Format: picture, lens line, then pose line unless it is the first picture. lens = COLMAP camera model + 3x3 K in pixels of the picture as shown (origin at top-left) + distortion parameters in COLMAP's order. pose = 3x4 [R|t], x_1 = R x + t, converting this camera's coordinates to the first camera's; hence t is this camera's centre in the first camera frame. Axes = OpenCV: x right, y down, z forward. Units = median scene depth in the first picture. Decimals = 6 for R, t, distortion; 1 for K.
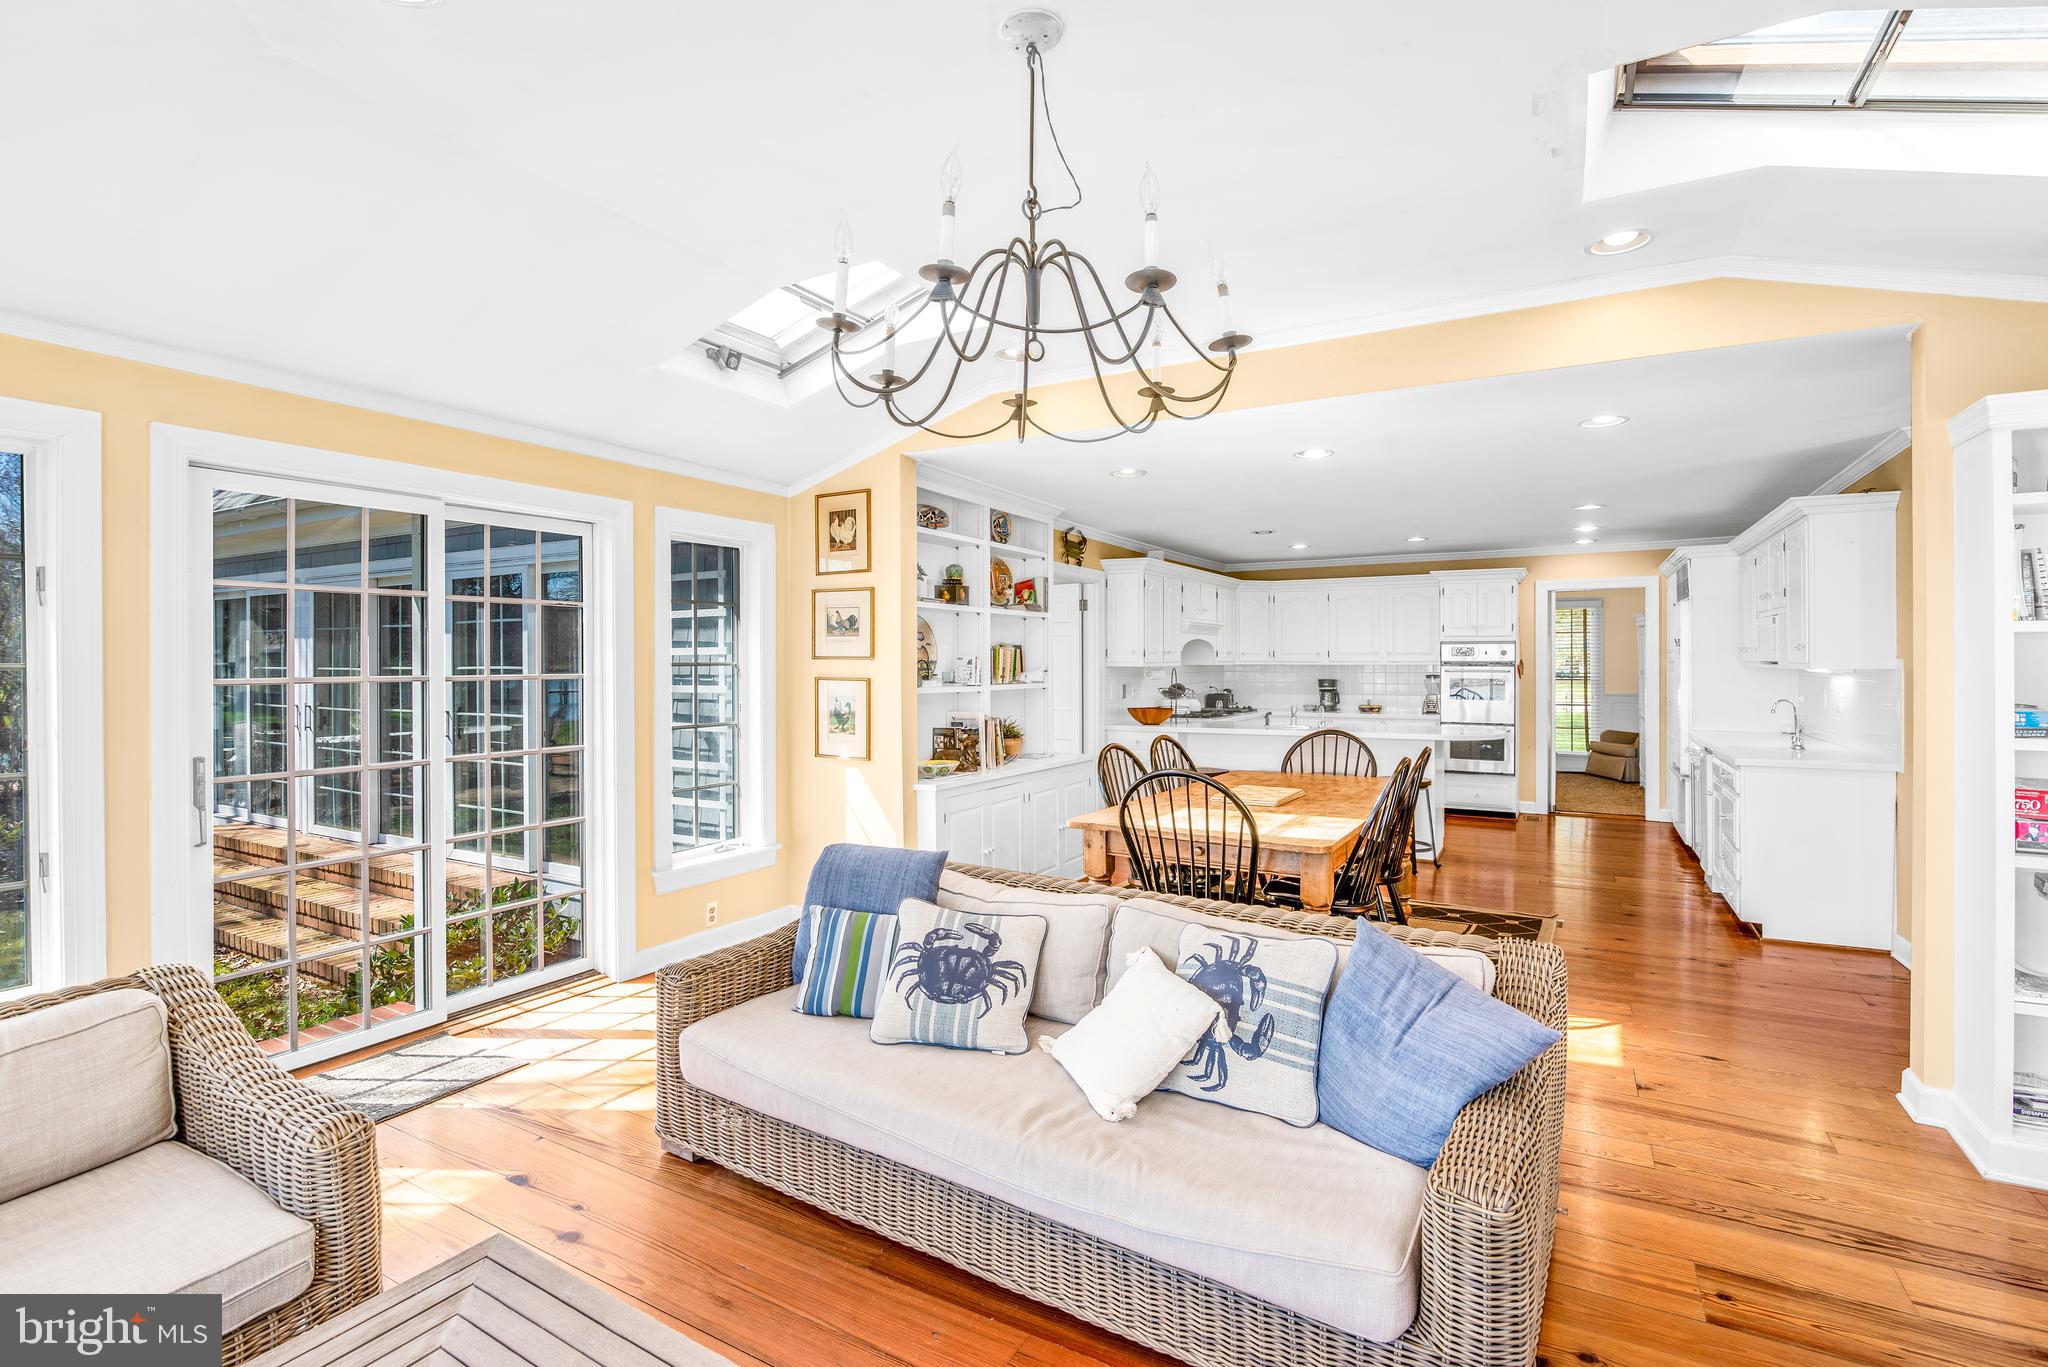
lens RADIAL K [[949.6, 0, 1028.9], [0, 949.6, 670.0], [0, 0, 1]] dist [-0.024703, 0.002107]
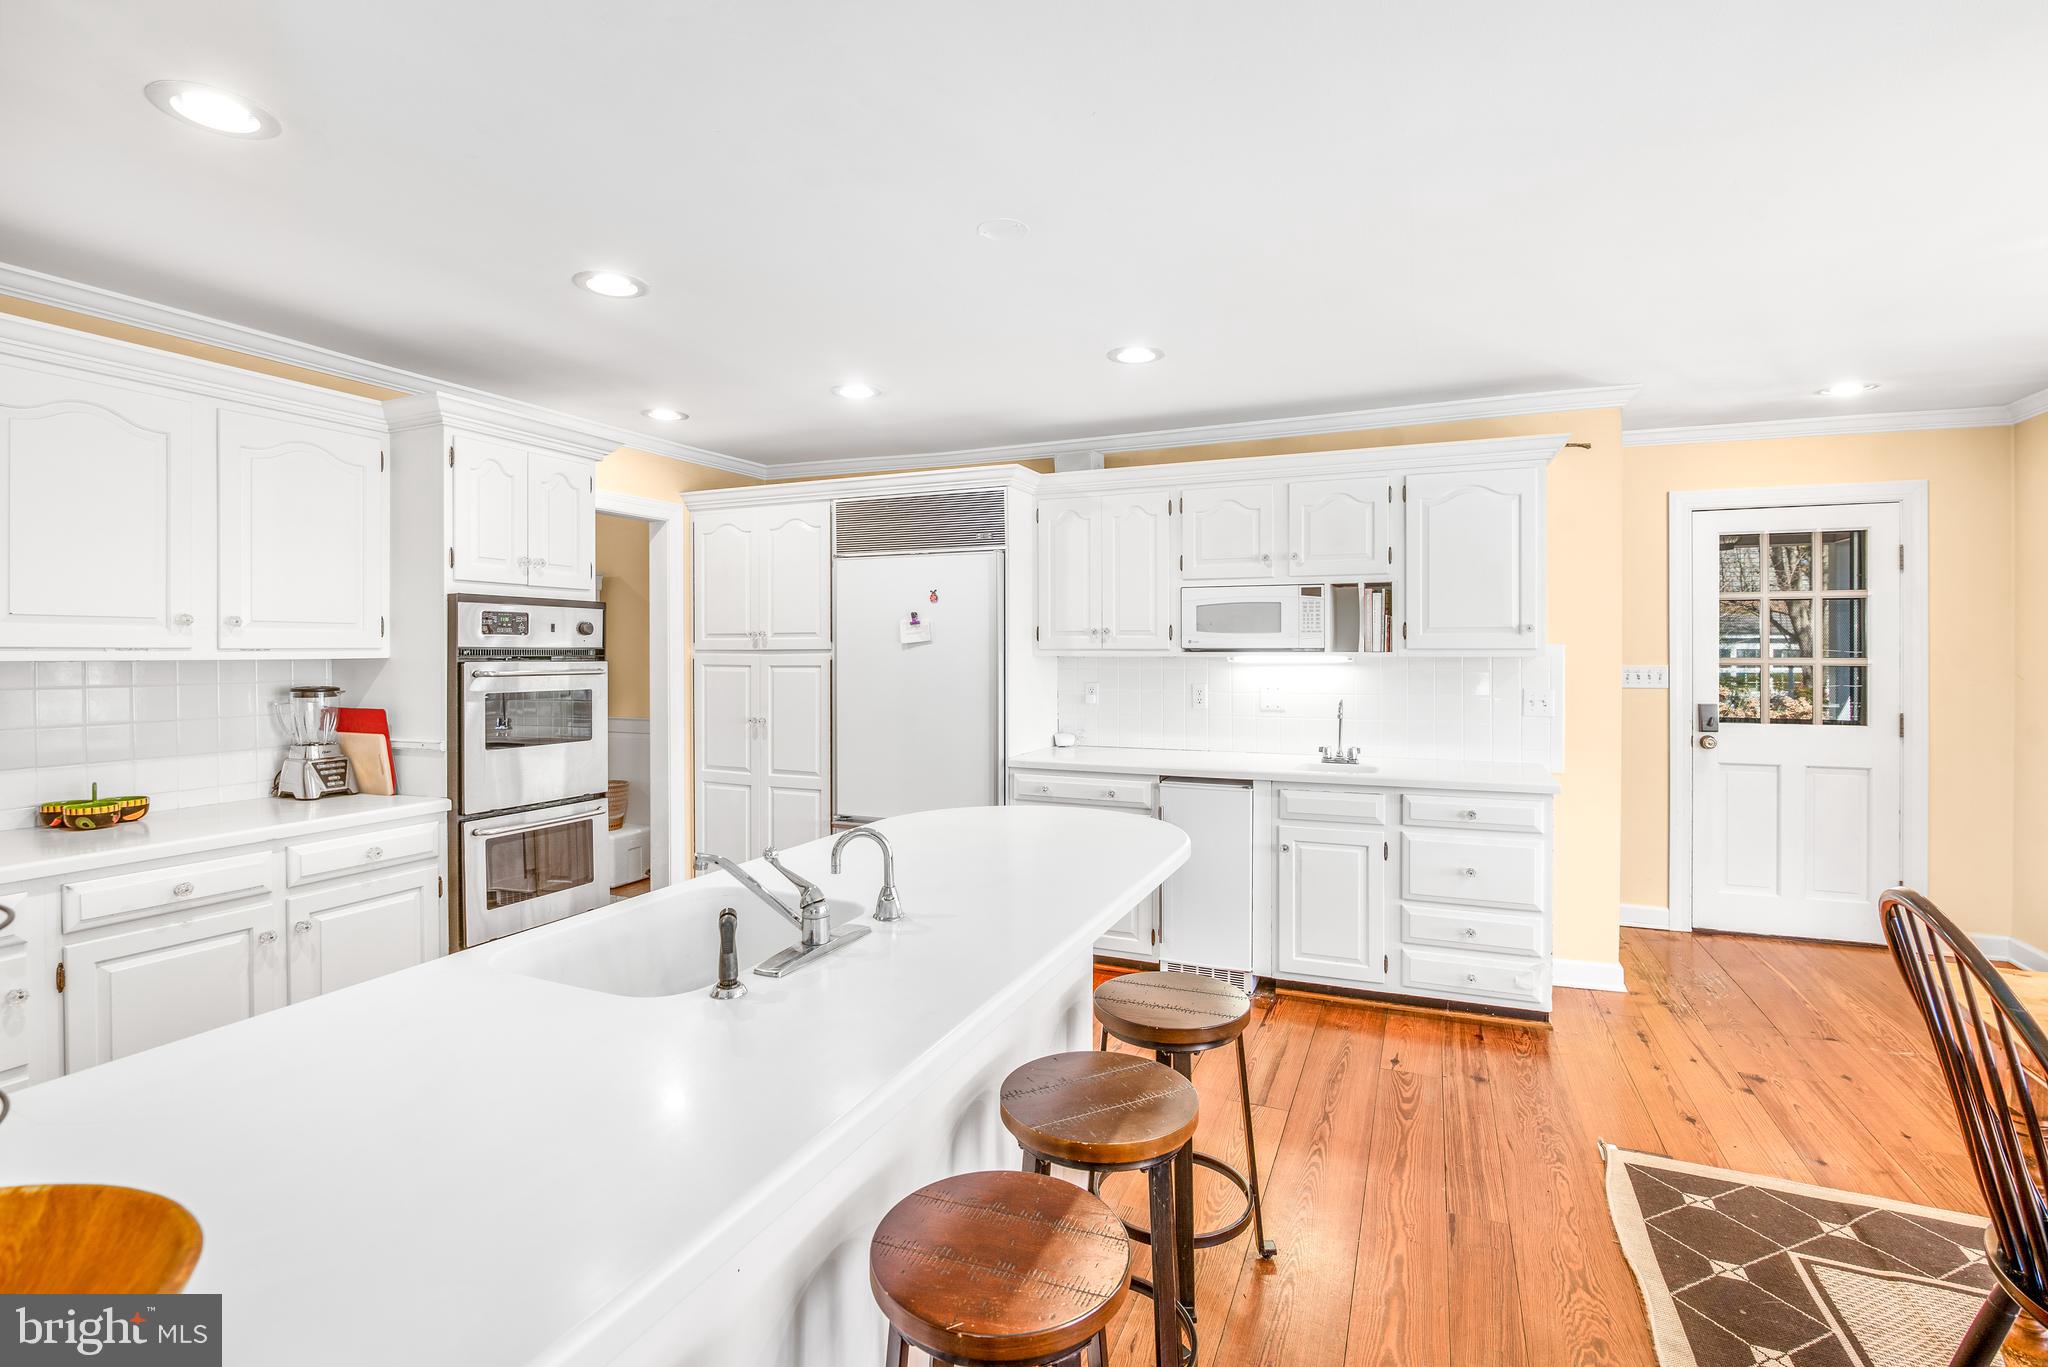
lens RADIAL K [[949.6, 0, 1028.0], [0, 949.6, 661.6], [0, 0, 1]] dist [-0.024703, 0.002107]
pose [[-0.113117, -0.006823, 0.993558, 0.058080], [0.011581, 0.999899, 0.008185, -0.004582], [-0.993514, 0.012432, -0.113026, 0.855420]]
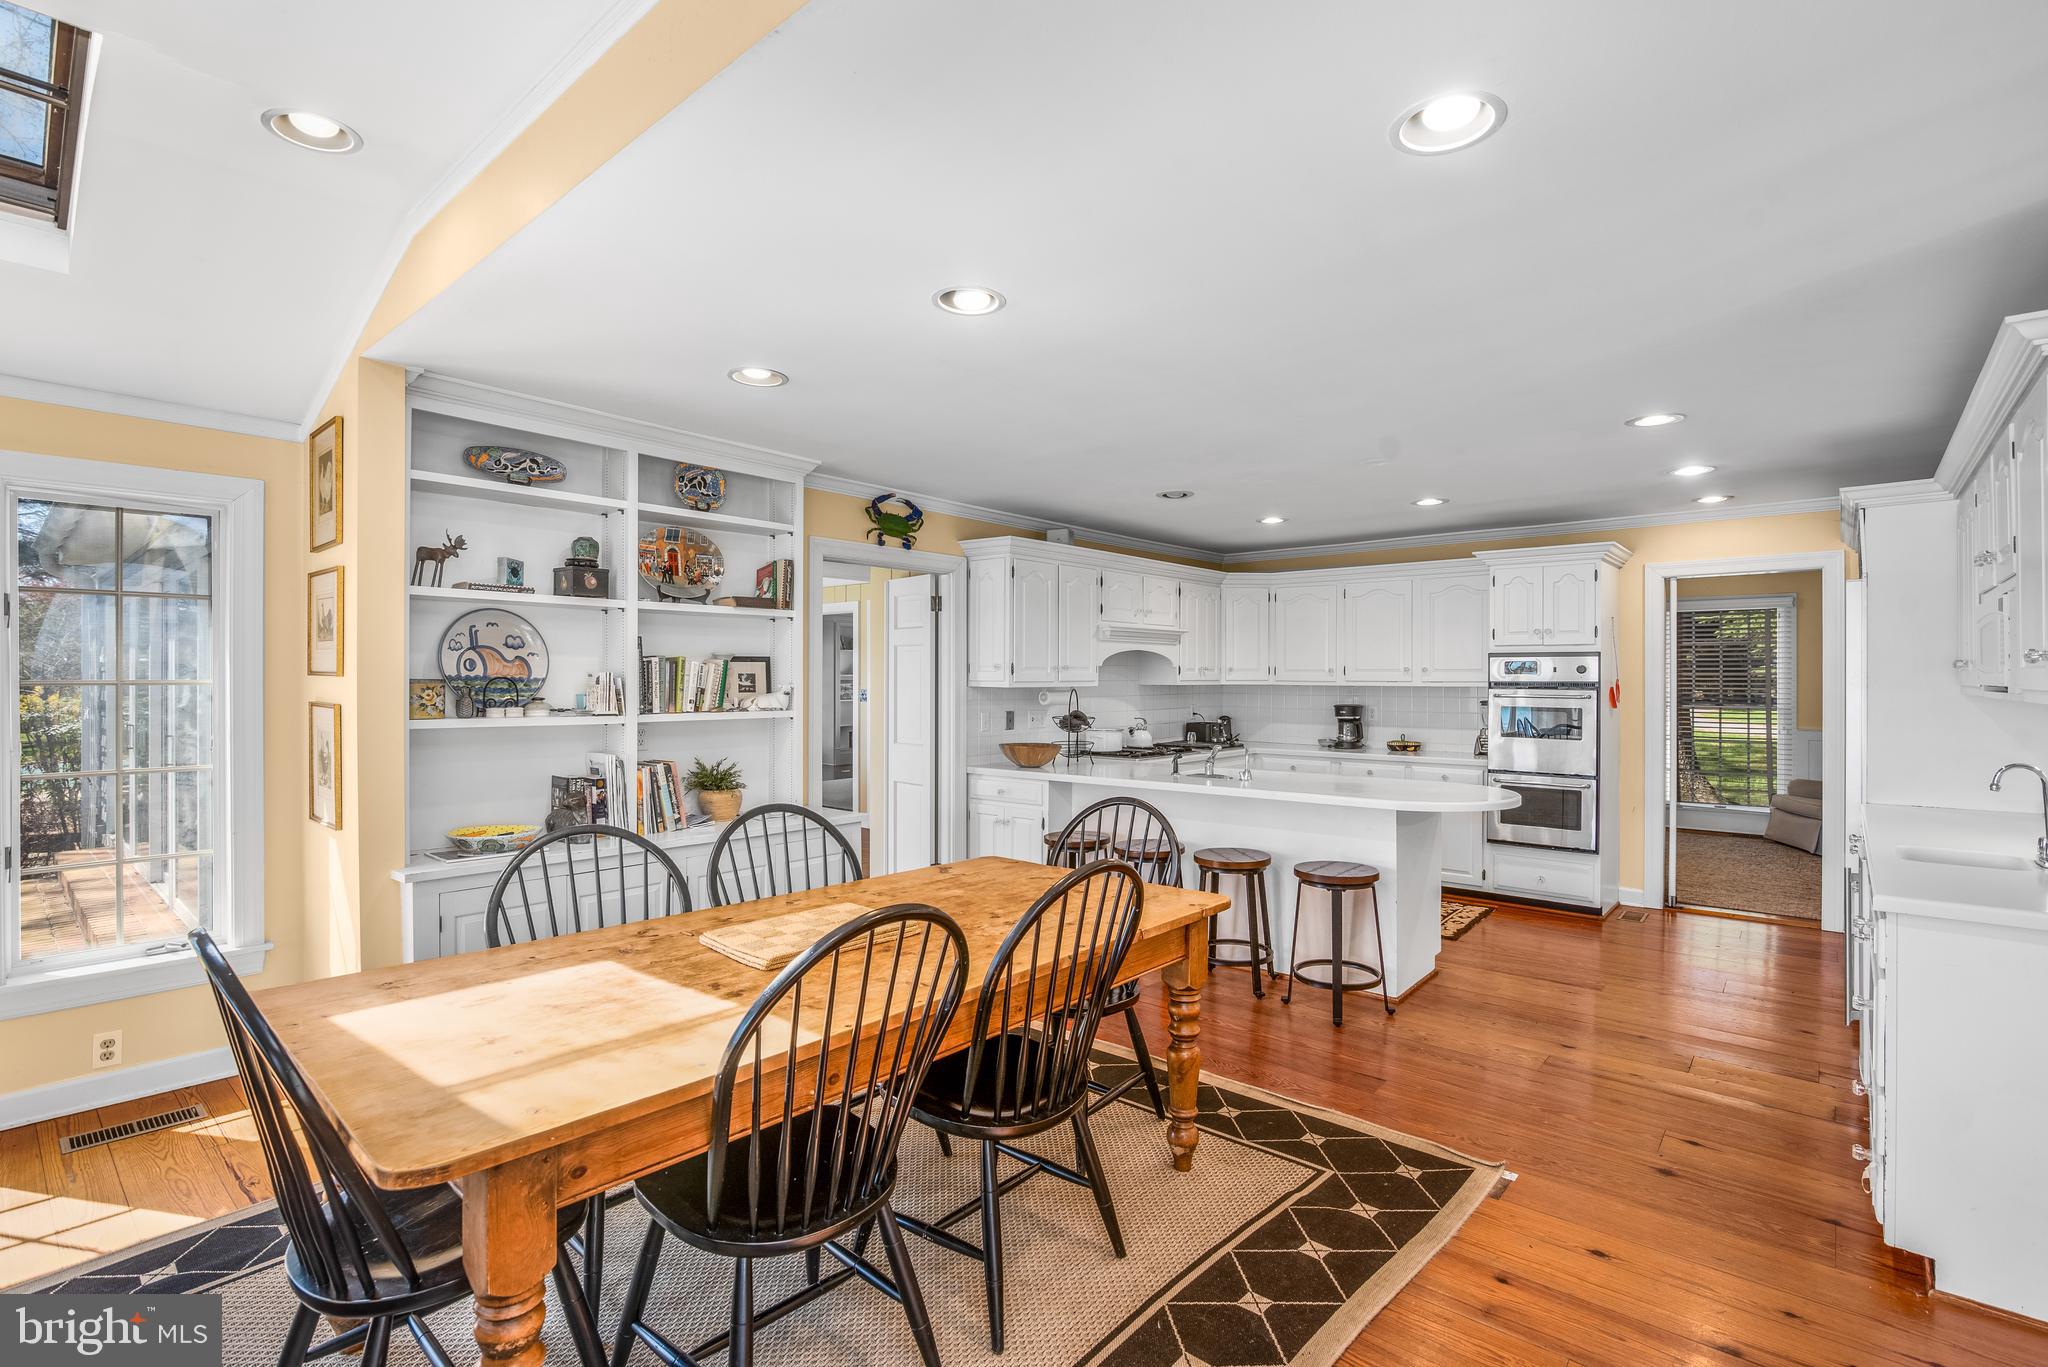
lens RADIAL K [[949.6, 0, 1032.4], [0, 949.6, 678.7], [0, 0, 1]] dist [-0.024703, 0.002107]
pose [[0.980730, 0.004883, -0.195306, 0.251618], [-0.006382, 0.999955, -0.007042, -0.004572], [0.195263, 0.008153, 0.980717, 0.267671]]
